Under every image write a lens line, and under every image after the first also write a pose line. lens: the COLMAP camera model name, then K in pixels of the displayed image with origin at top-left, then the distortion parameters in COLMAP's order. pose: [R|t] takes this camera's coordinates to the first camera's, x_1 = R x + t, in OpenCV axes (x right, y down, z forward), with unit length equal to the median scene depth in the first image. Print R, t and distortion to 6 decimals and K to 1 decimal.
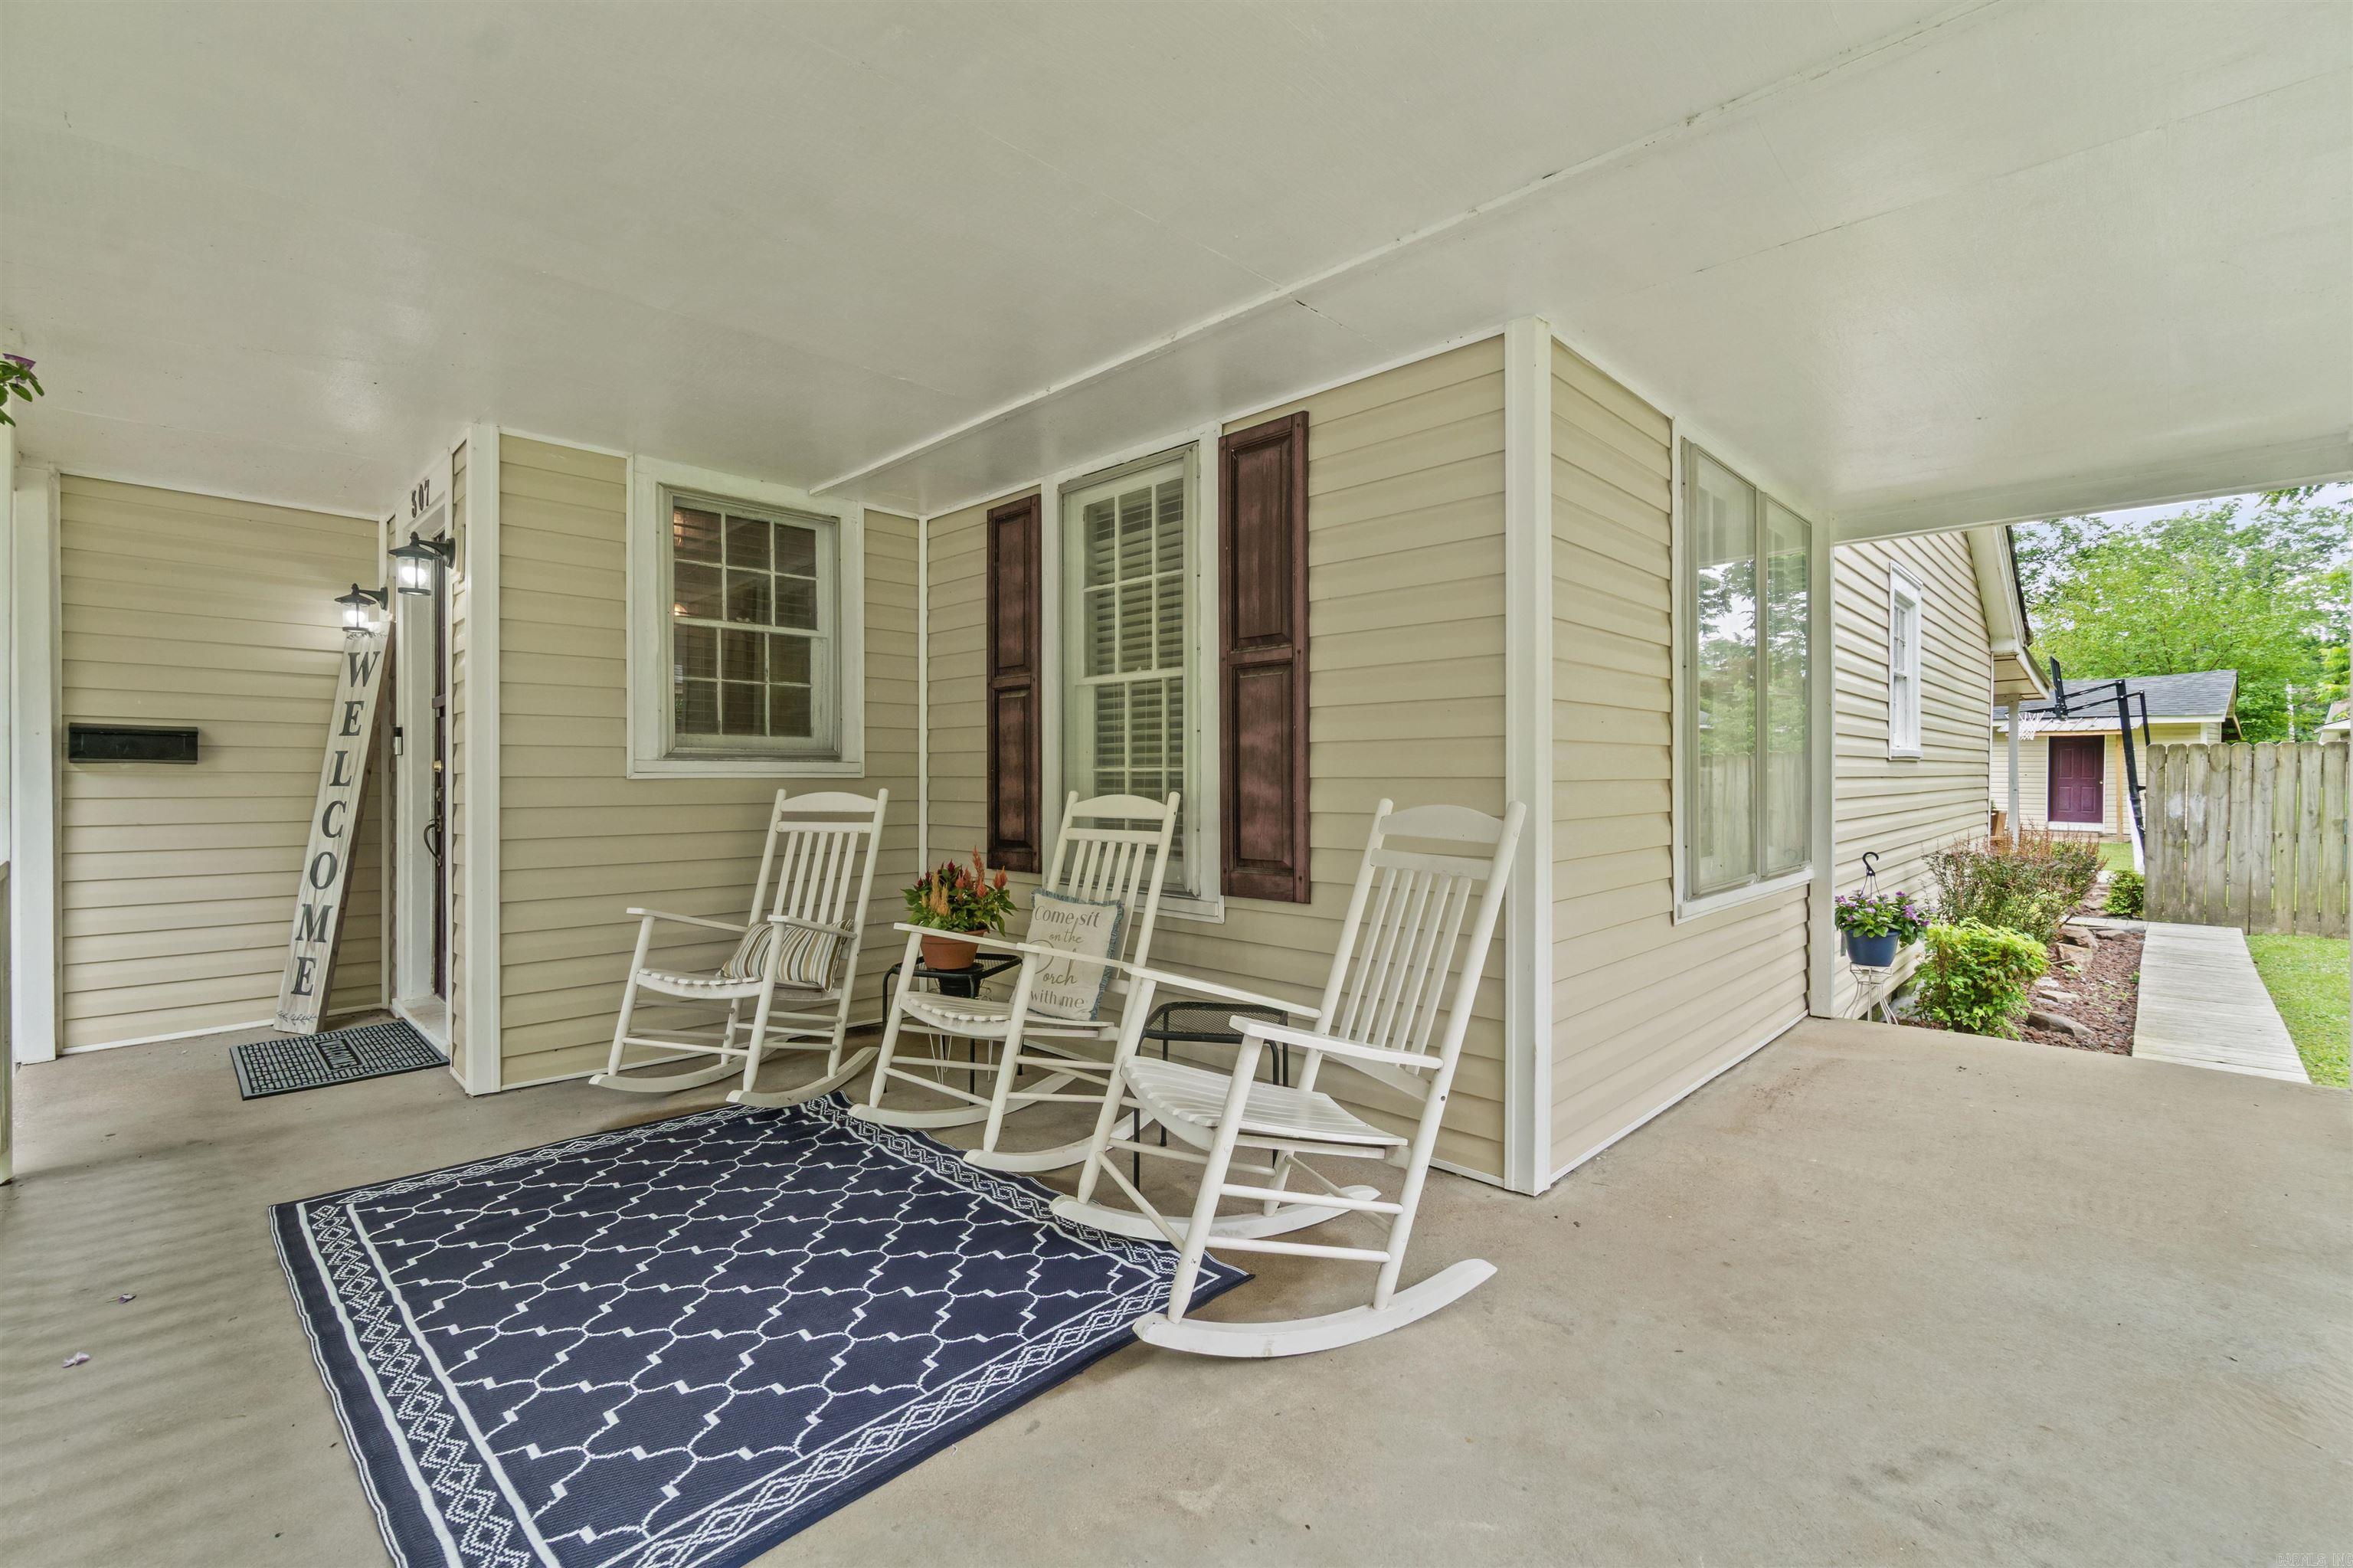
lens RADIAL K [[1011.4, 0, 1165.9], [0, 1011.4, 796.5], [0, 0, 1]] dist [0.002754, -0.000116]
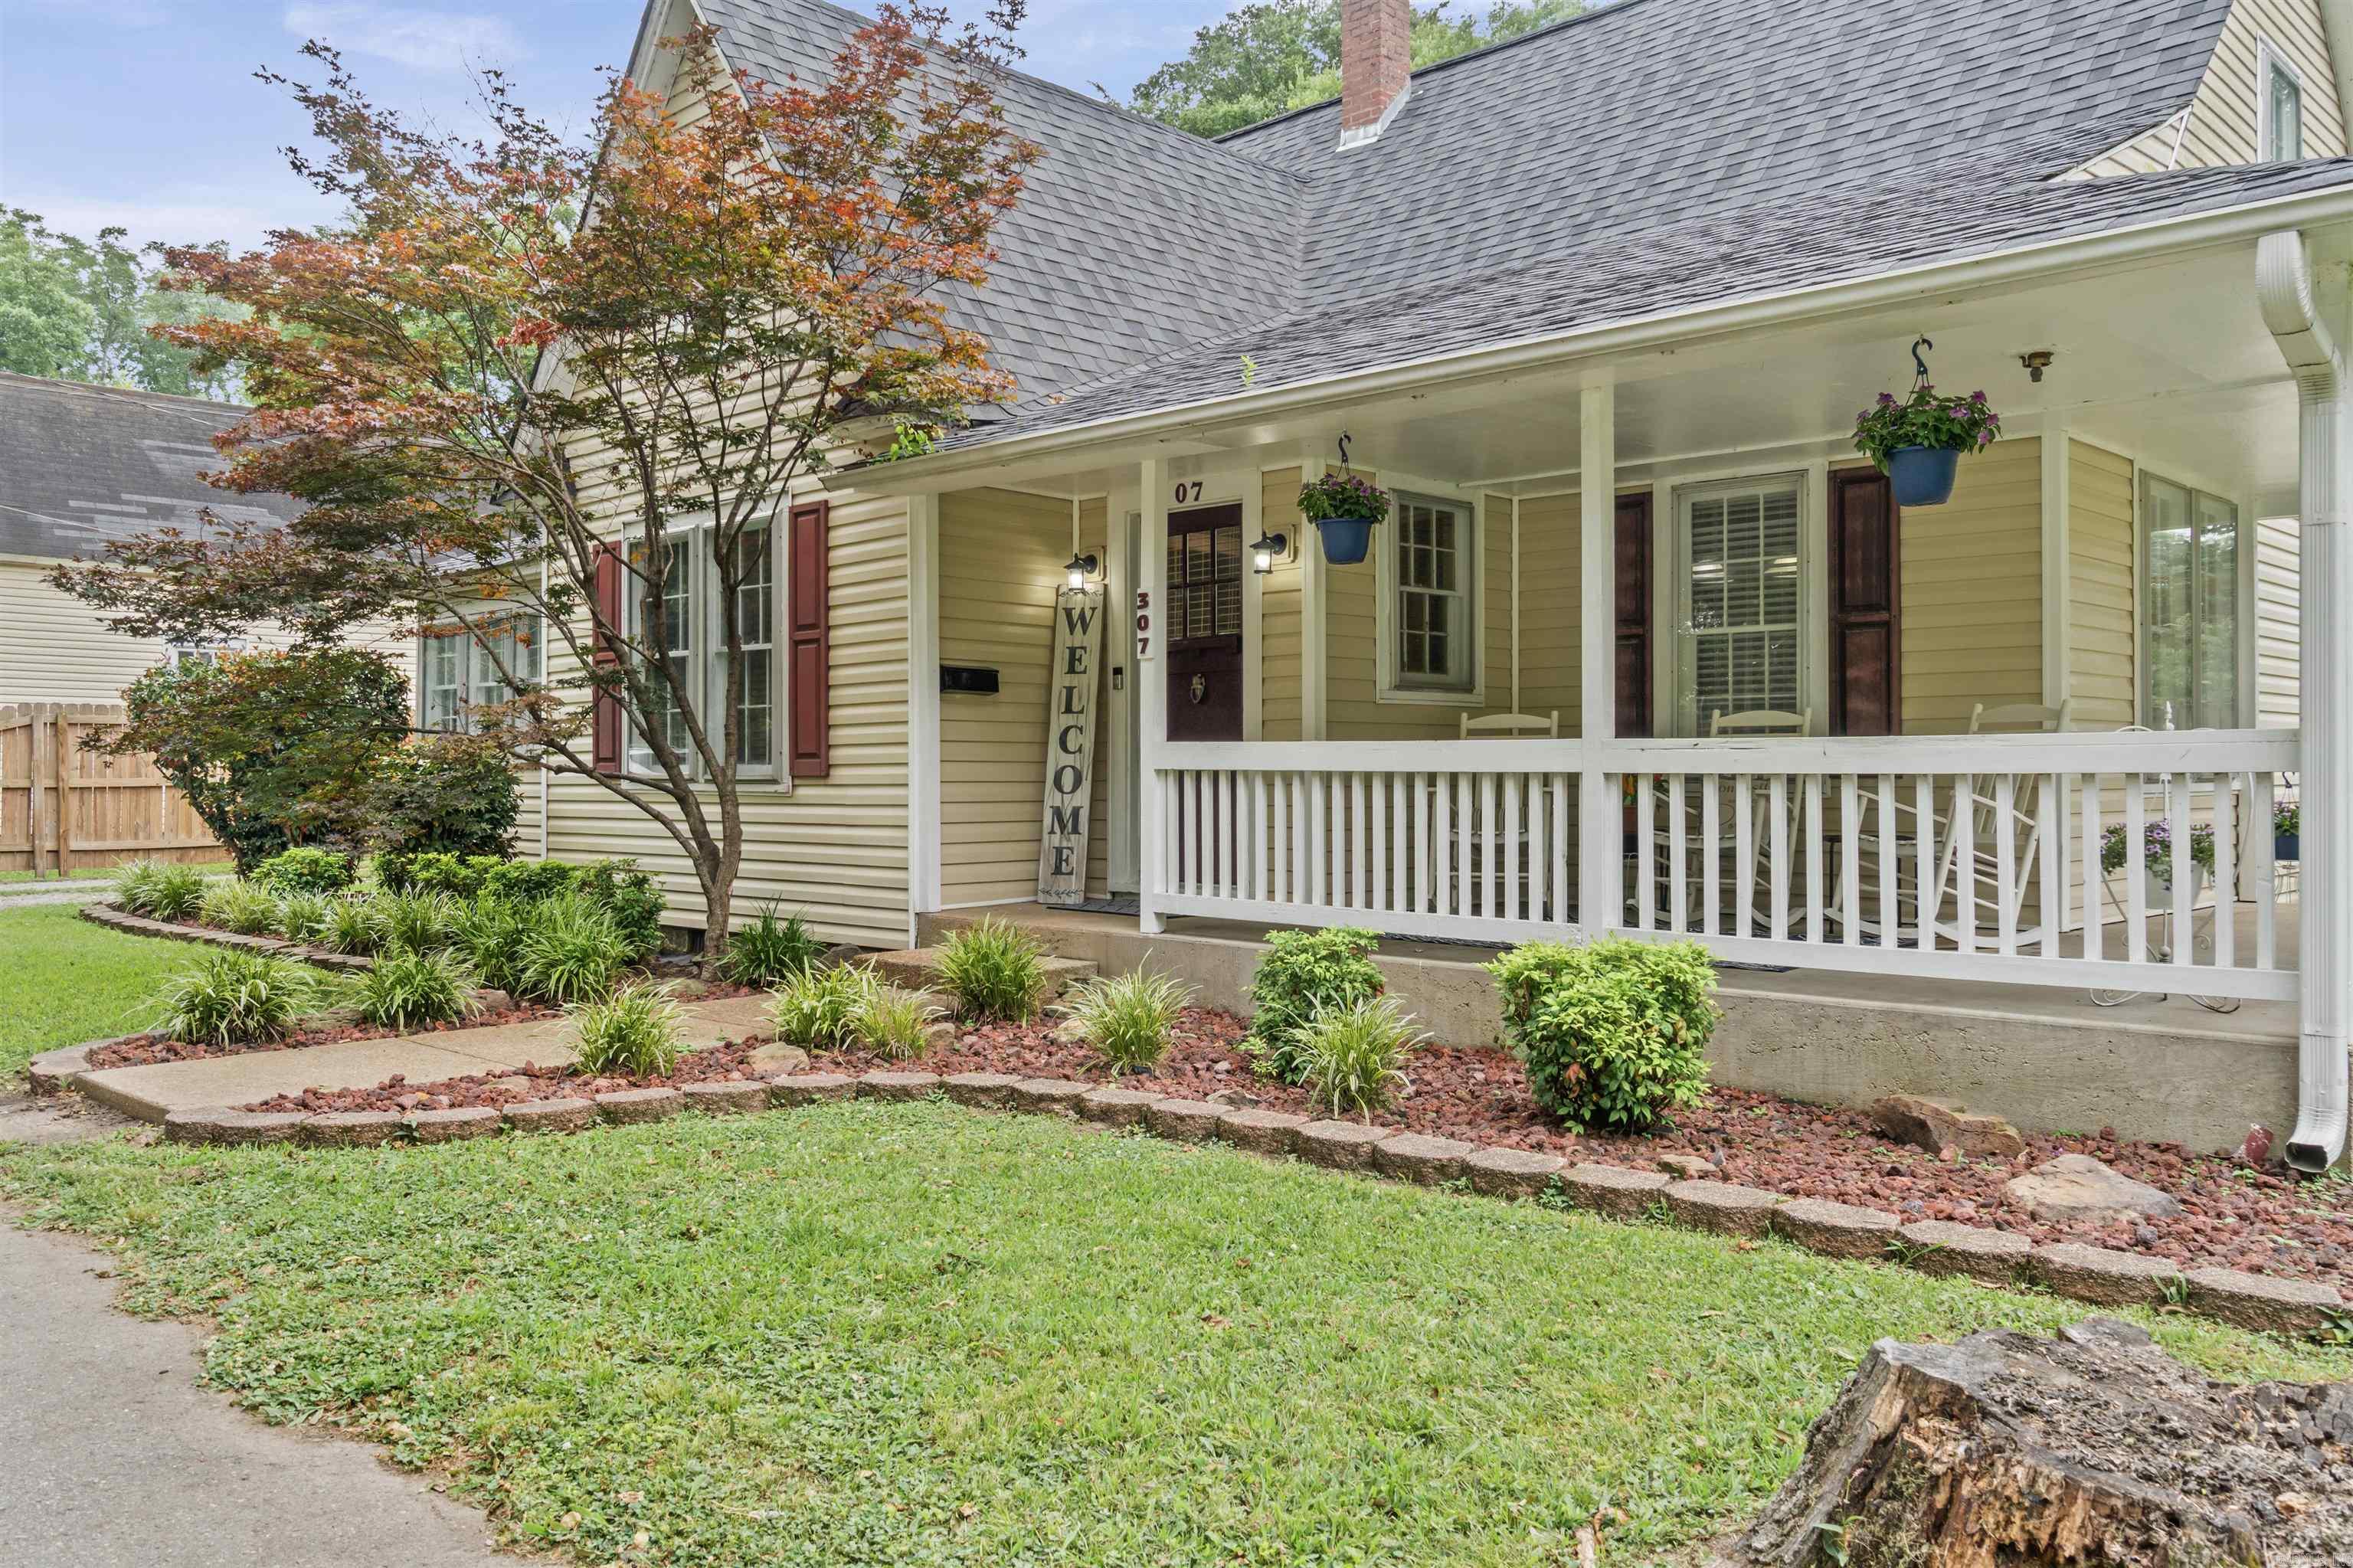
lens RADIAL K [[1799.5, 0, 1186.0], [0, 1799.5, 779.8], [0, 0, 1]] dist [0.016440, 0.004634]
pose [[0.999993, 0.000037, 0.003847, -0.702938], [0.000017, 0.999901, -0.014051, 0.106667], [-0.003847, 0.014051, 0.999894, -1.283288]]
